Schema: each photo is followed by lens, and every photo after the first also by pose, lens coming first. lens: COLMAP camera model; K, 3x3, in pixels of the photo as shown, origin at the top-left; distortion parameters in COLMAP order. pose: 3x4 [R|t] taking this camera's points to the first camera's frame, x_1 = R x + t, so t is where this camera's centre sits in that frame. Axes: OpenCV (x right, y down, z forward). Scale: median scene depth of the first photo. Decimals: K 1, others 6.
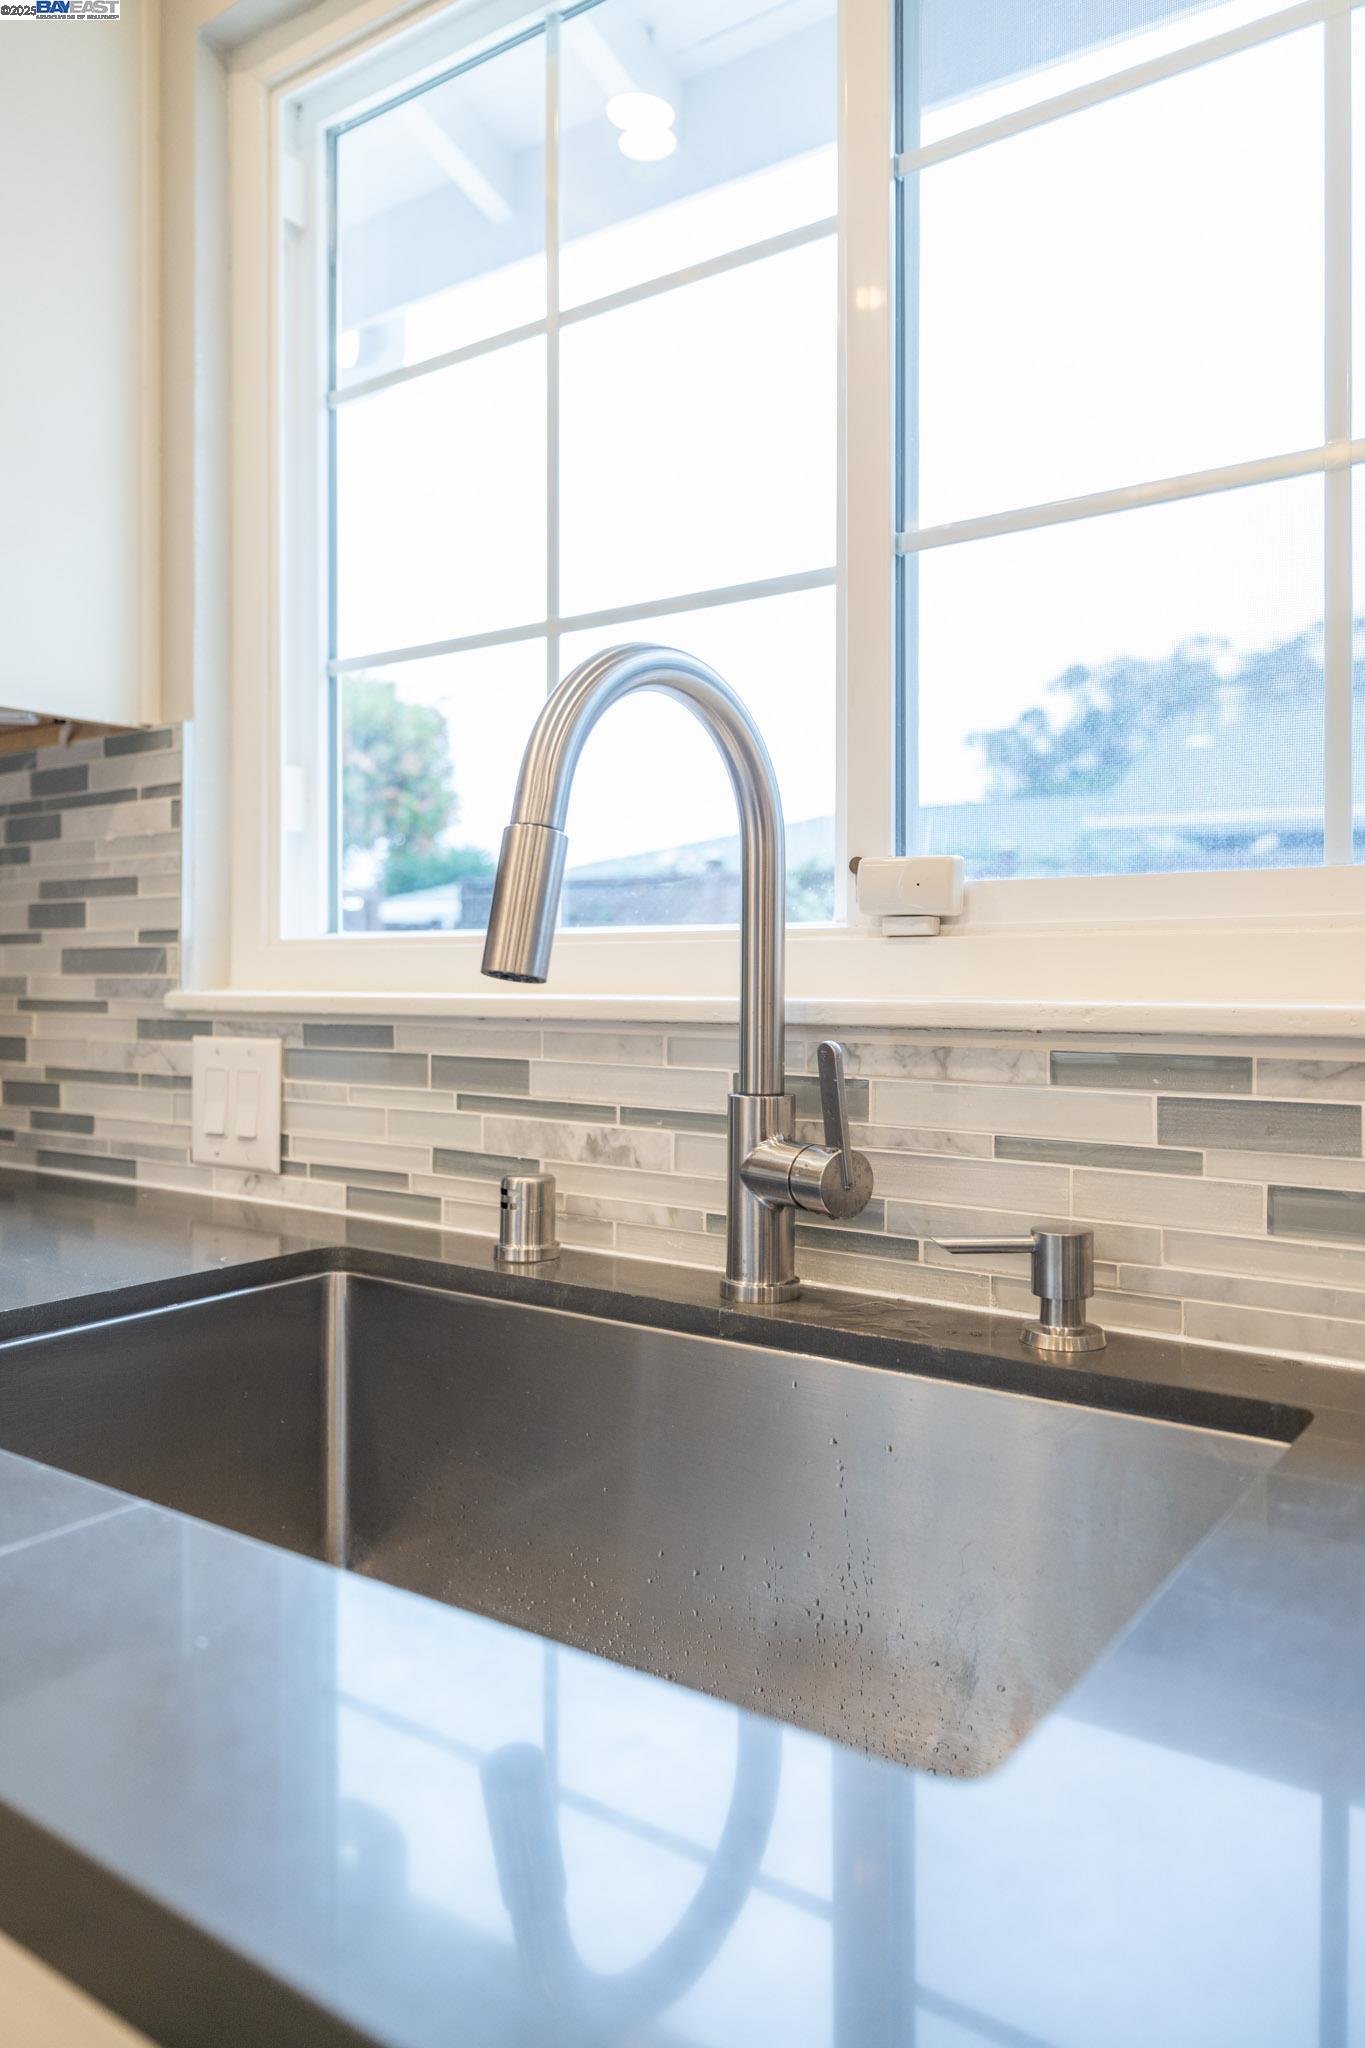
lens RADIAL K [[1640.8, 0, 684.1], [0, 1640.8, 1022.0], [0, 0, 1]] dist [0.006577, -0.005784]
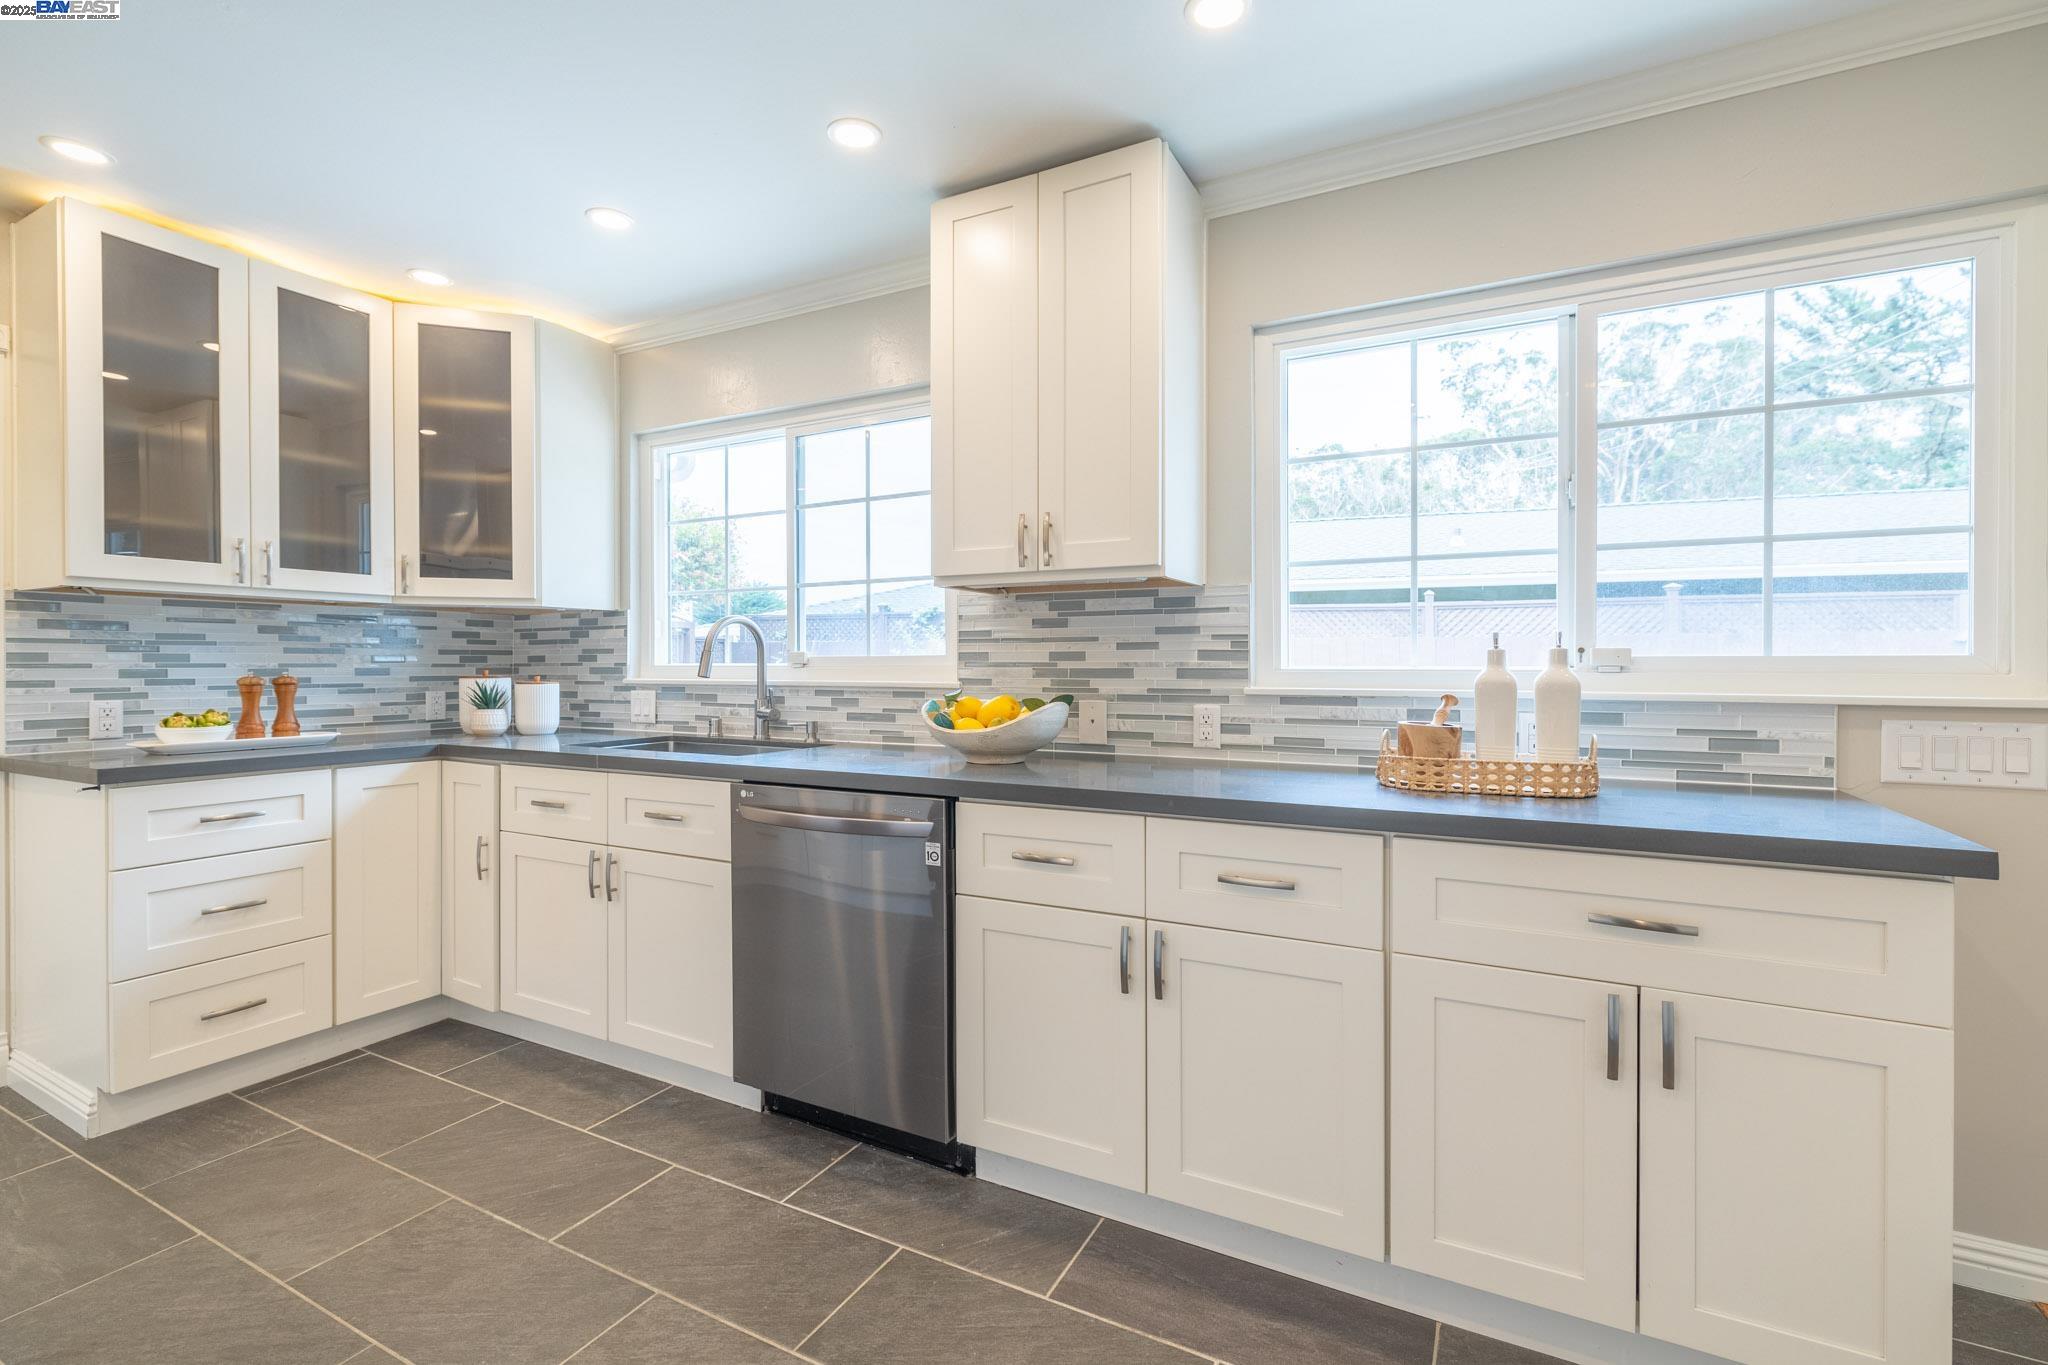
lens RADIAL K [[867.2, 0, 1028.2], [0, 867.2, 670.5], [0, 0, 1]] dist [0.001009, 0.000070]
pose [[0.979295, -0.008277, 0.202267, 0.216453], [0.011359, 0.999836, -0.014079, 0.001292], [-0.202117, 0.016085, 0.979229, -1.248213]]
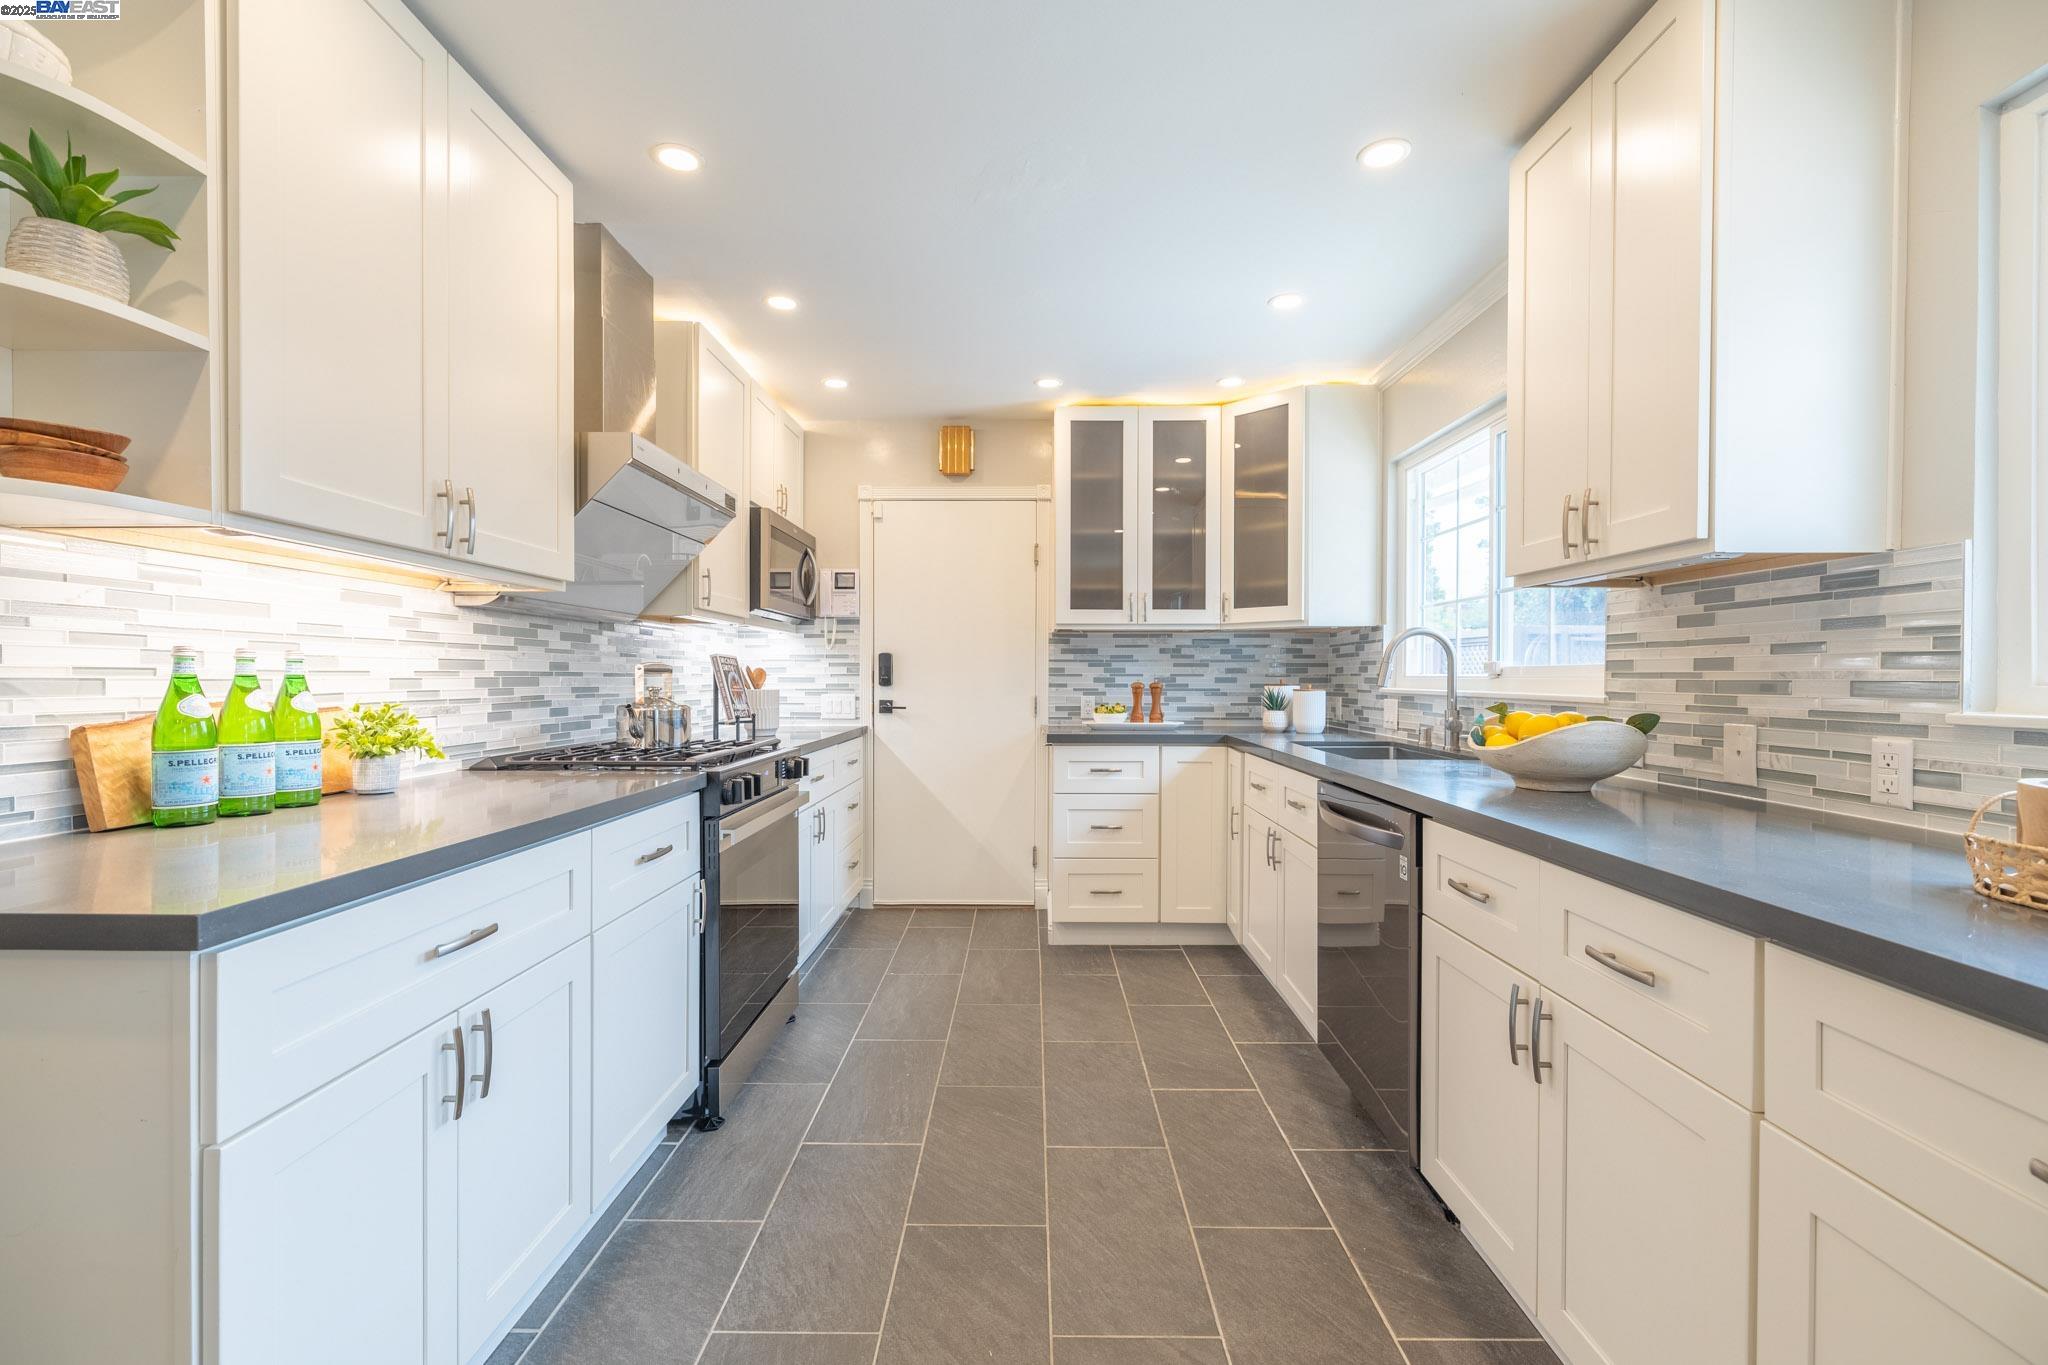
lens RADIAL K [[891.6, 0, 1034.6], [0, 891.6, 686.0], [0, 0, 1]] dist [0.001787, 0.000492]
pose [[0.632134, 0.004090, -0.774848, 0.944234], [-0.015436, 0.999854, -0.007315, 0.006895], [0.774705, 0.016584, 0.632105, -1.198986]]
